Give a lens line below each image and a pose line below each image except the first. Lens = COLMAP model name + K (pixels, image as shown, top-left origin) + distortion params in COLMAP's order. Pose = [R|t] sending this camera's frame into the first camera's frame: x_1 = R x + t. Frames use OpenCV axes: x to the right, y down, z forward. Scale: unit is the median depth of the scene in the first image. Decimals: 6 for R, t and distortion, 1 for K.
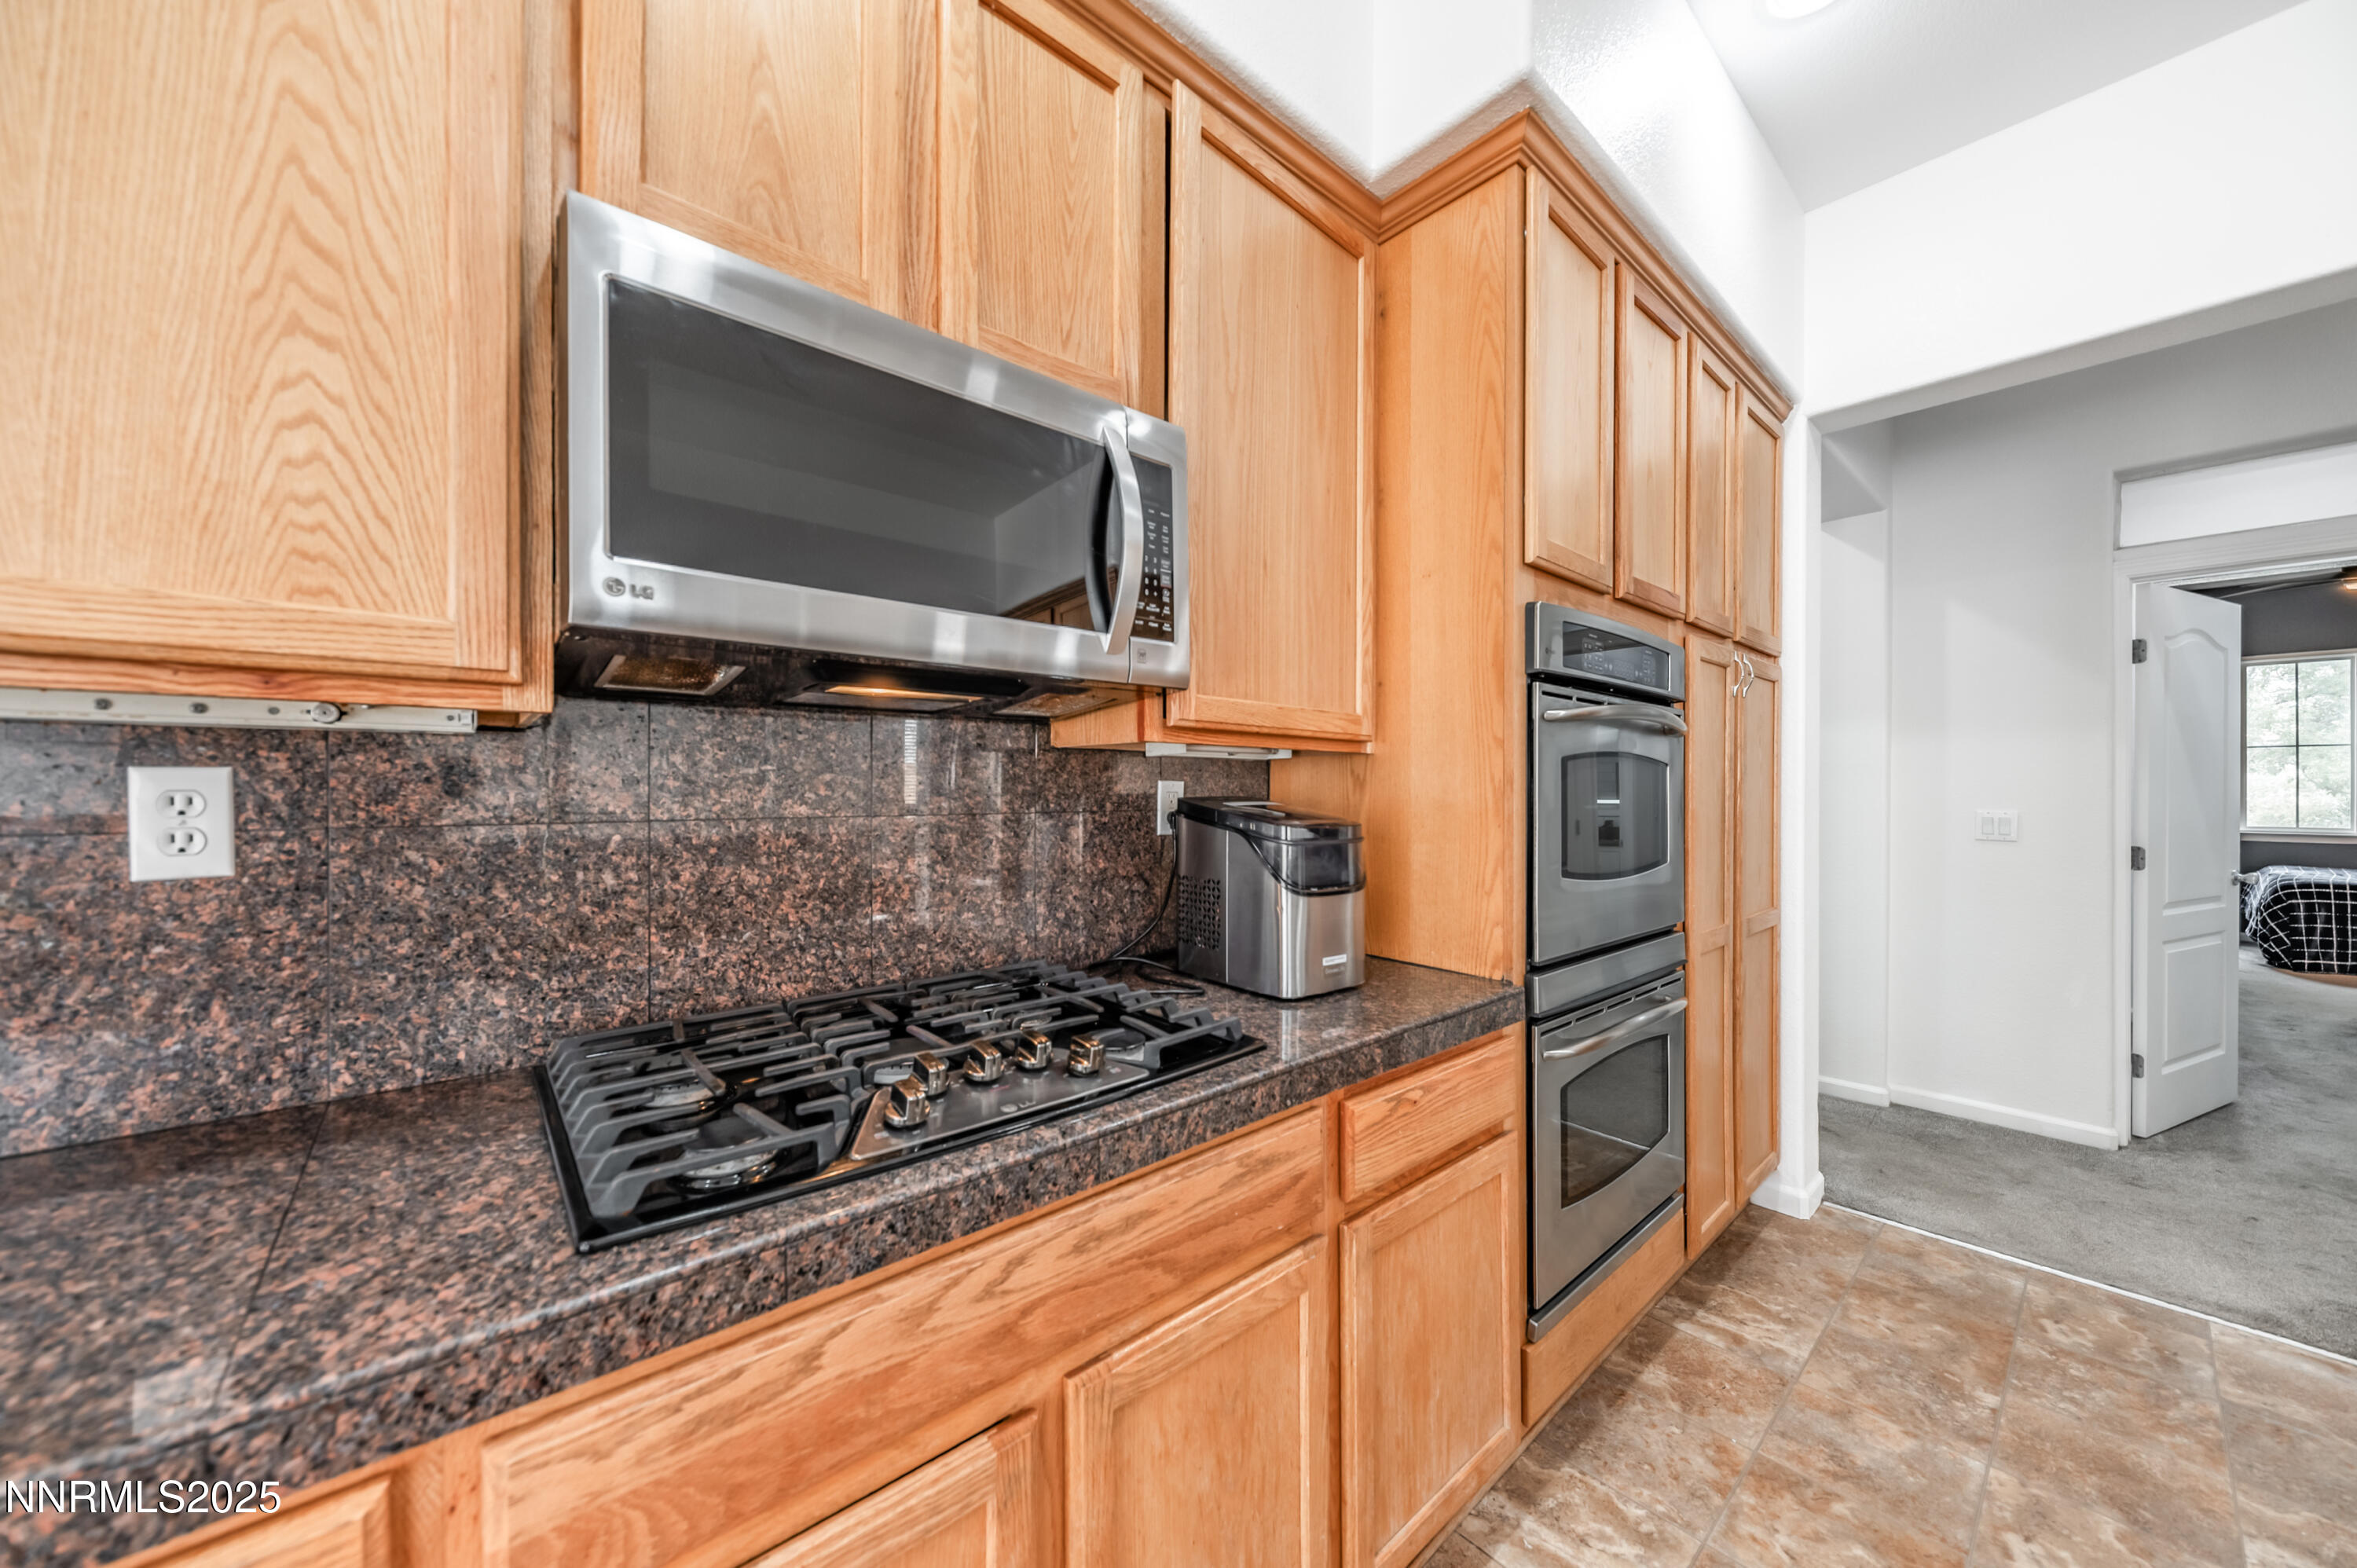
lens RADIAL K [[811.4, 0, 1163.5], [0, 811.4, 796.5], [0, 0, 1]] dist [0.005031, -0.002373]
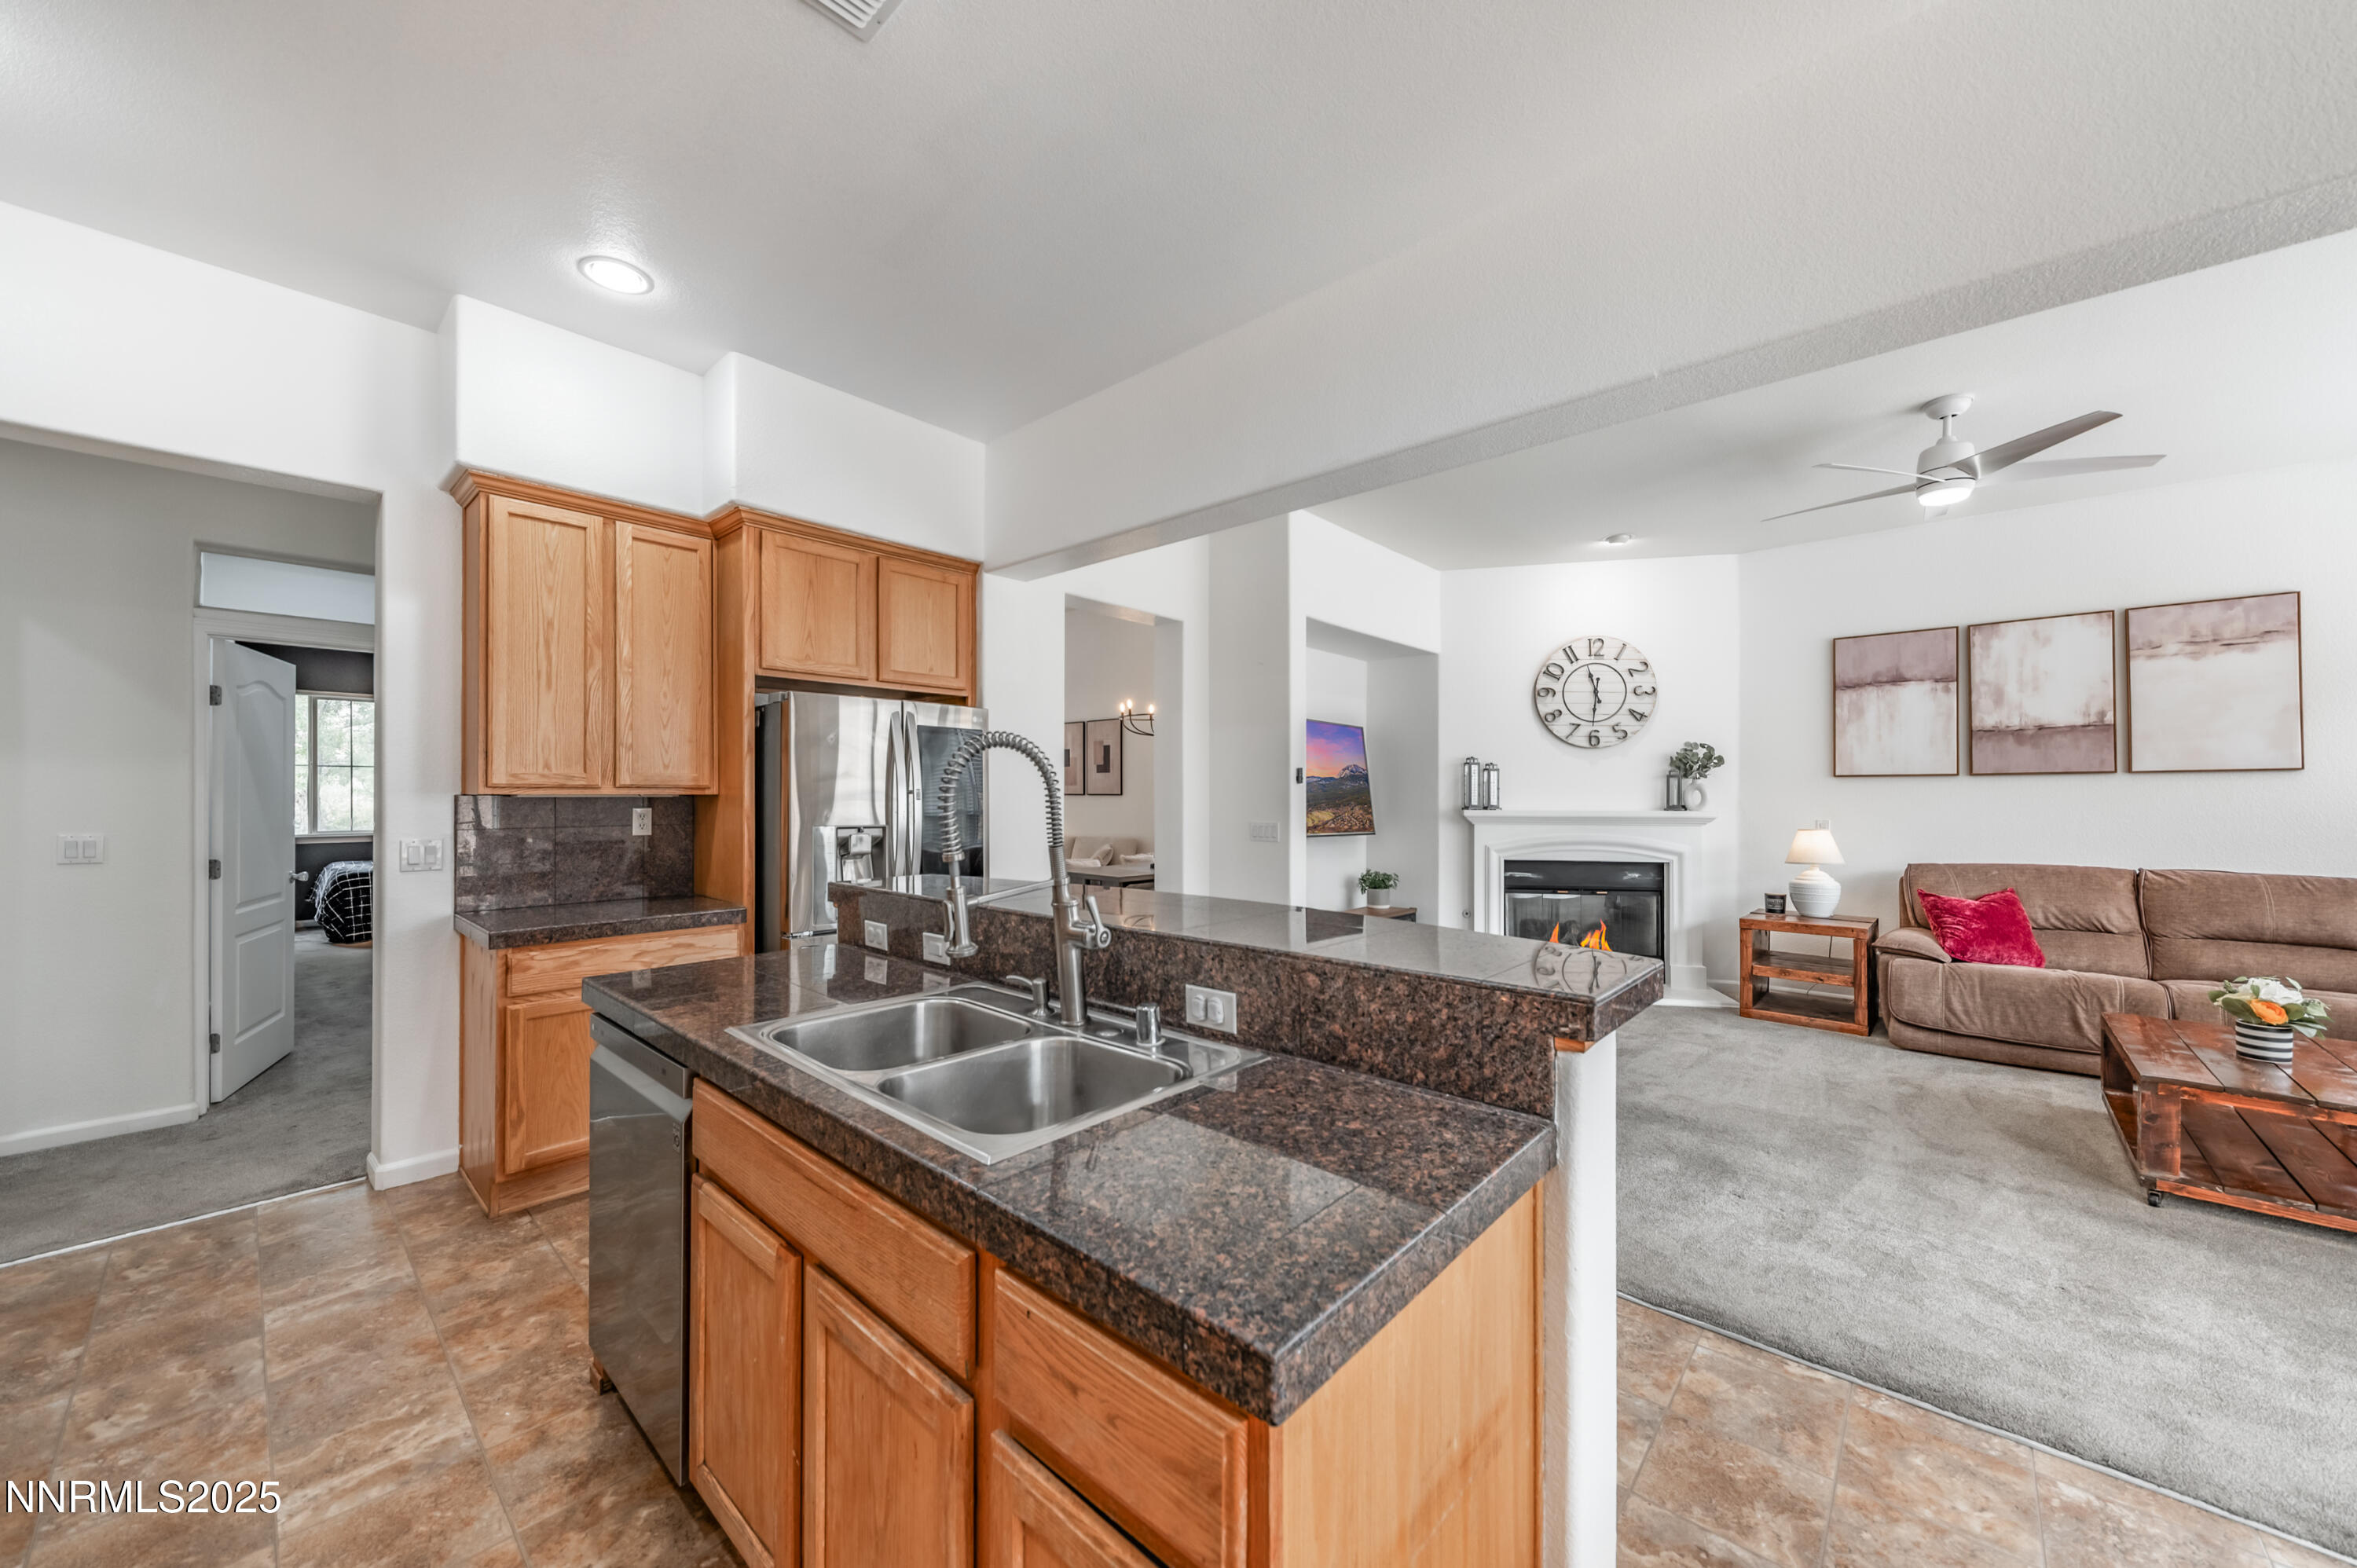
lens RADIAL K [[865.0, 0, 1160.8], [0, 865.0, 790.9], [0, 0, 1]] dist [0.007085, -0.002421]
pose [[-0.115576, 0.004809, 0.993287, -0.437526], [0.006357, 0.999971, -0.004102, -0.046216], [-0.993278, 0.005840, -0.115603, -0.442202]]
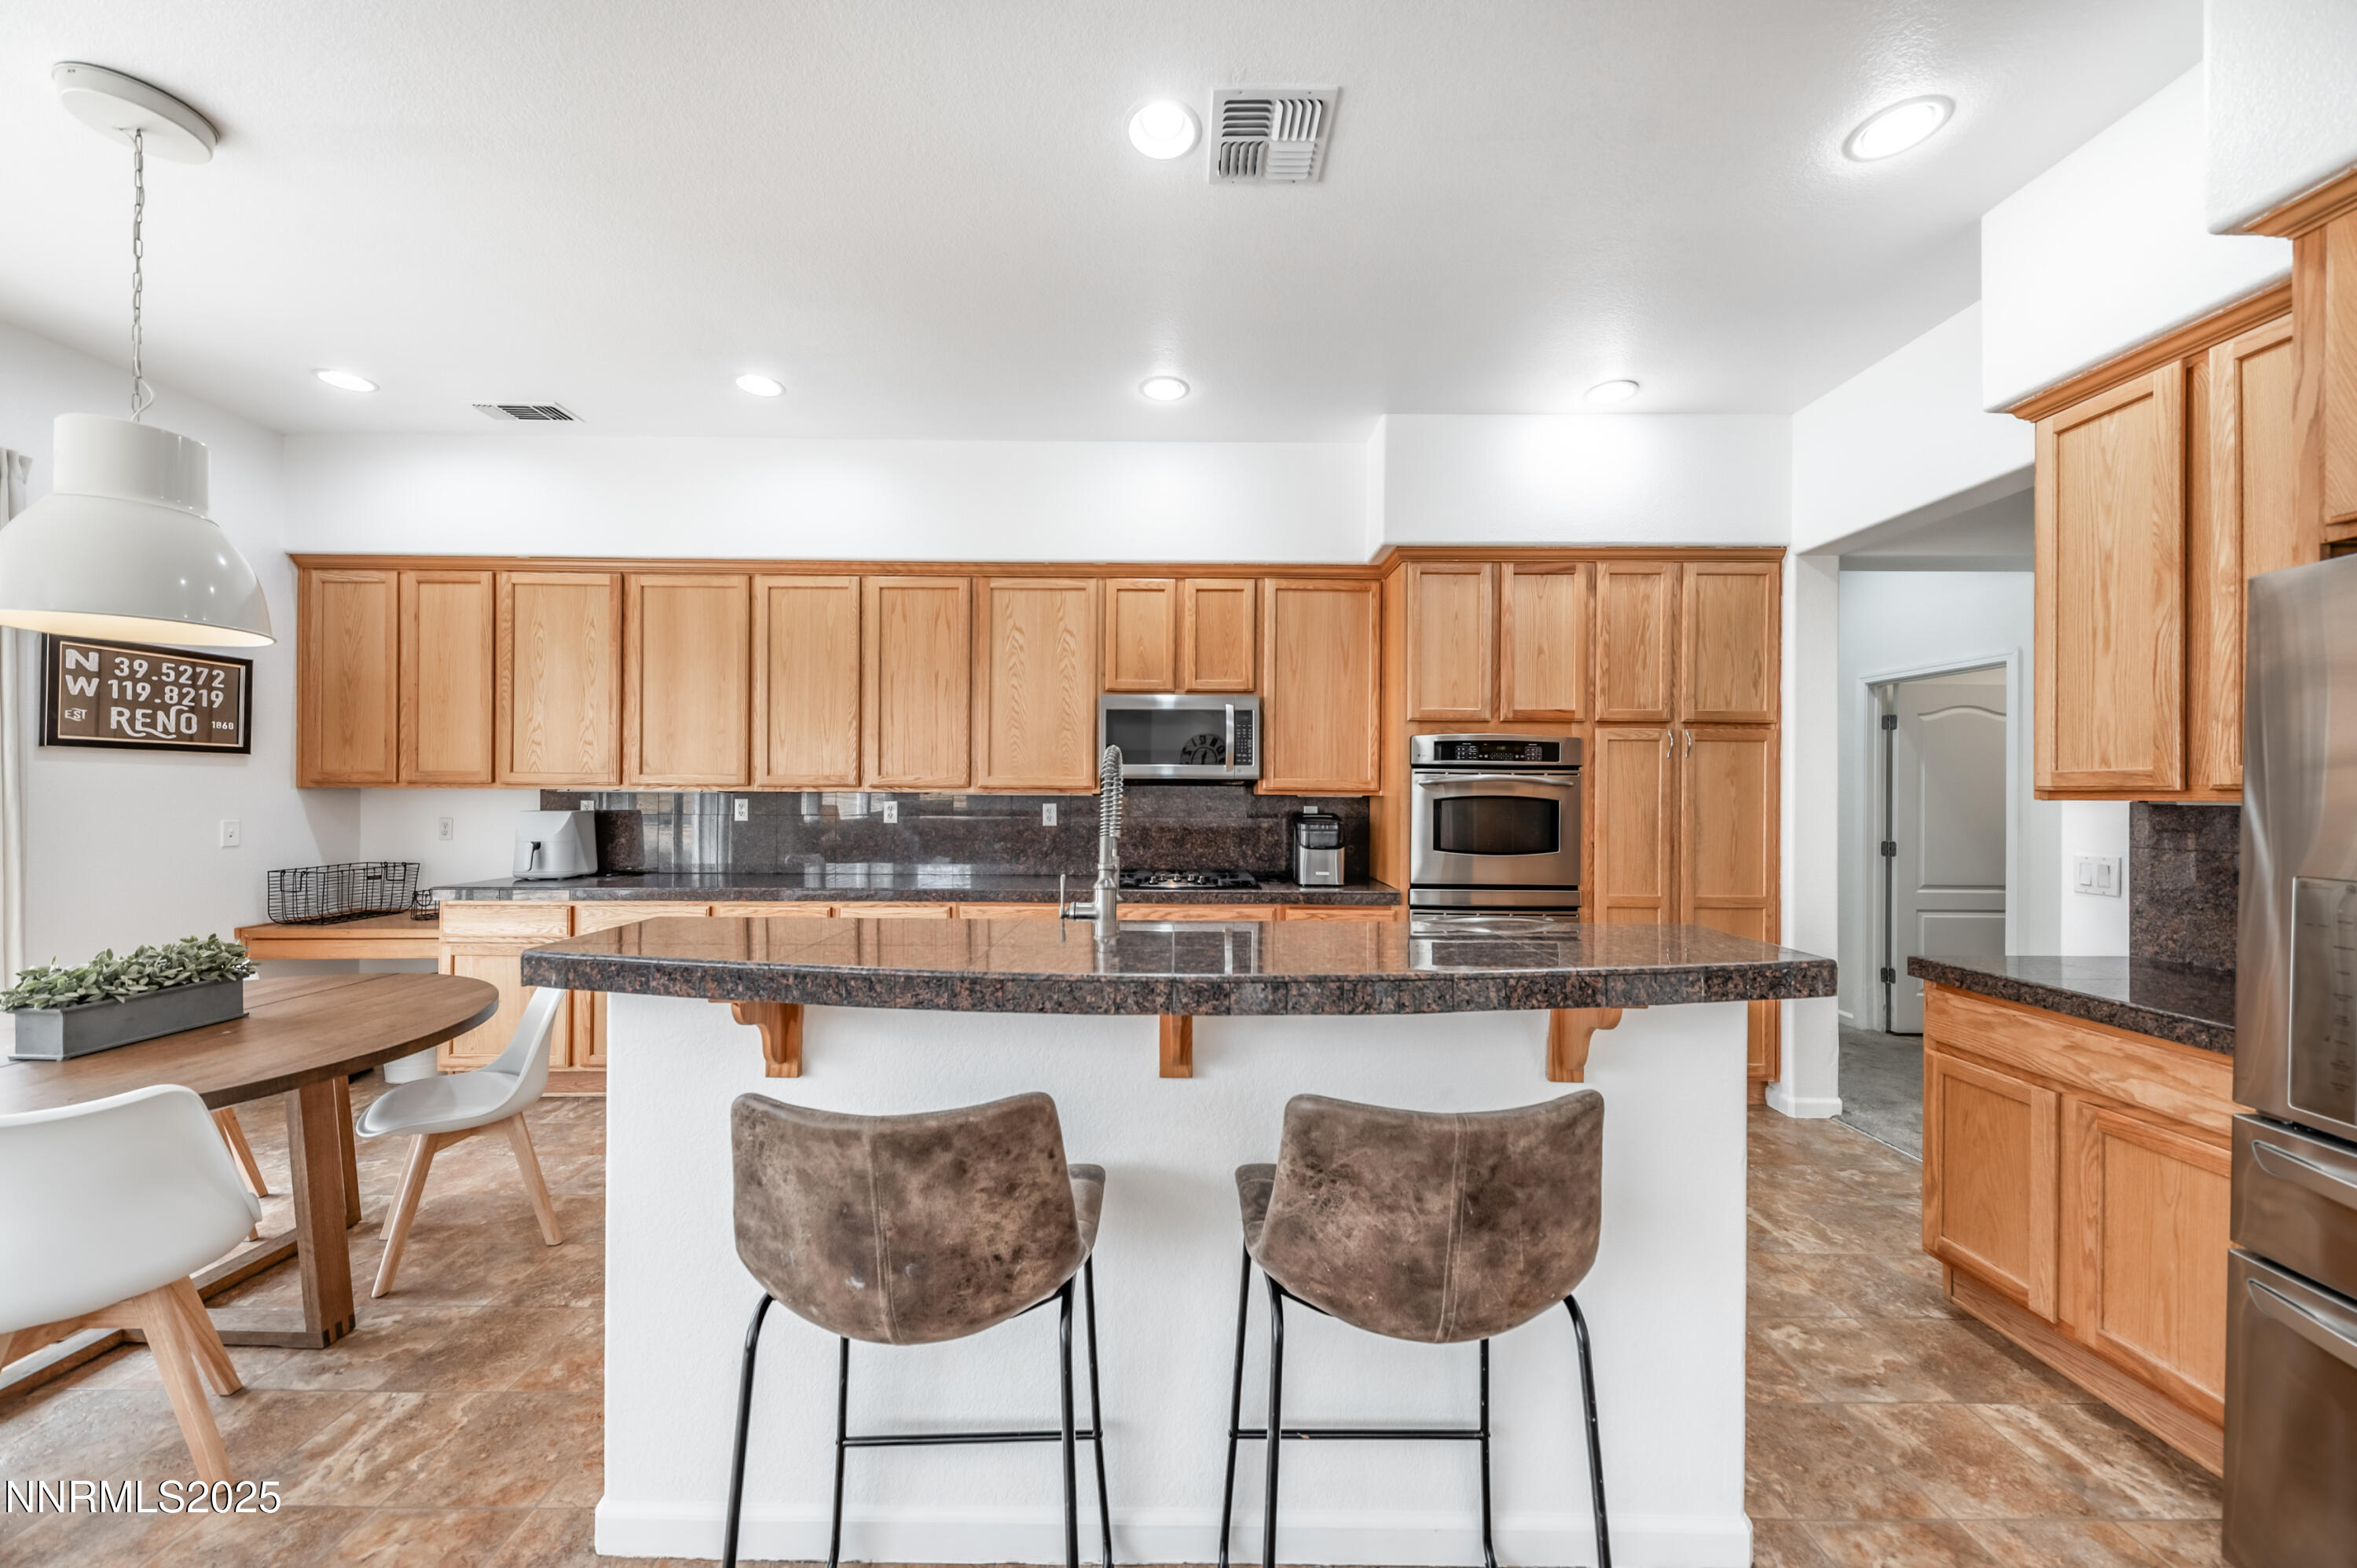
lens RADIAL K [[811.4, 0, 1163.4], [0, 811.4, 801.1], [0, 0, 1]] dist [0.005031, -0.002373]
pose [[0.753205, 0.011768, -0.657680, 1.414917], [-0.009628, 0.999930, 0.006865, -0.049922], [0.657715, 0.001161, 0.753266, -1.252567]]
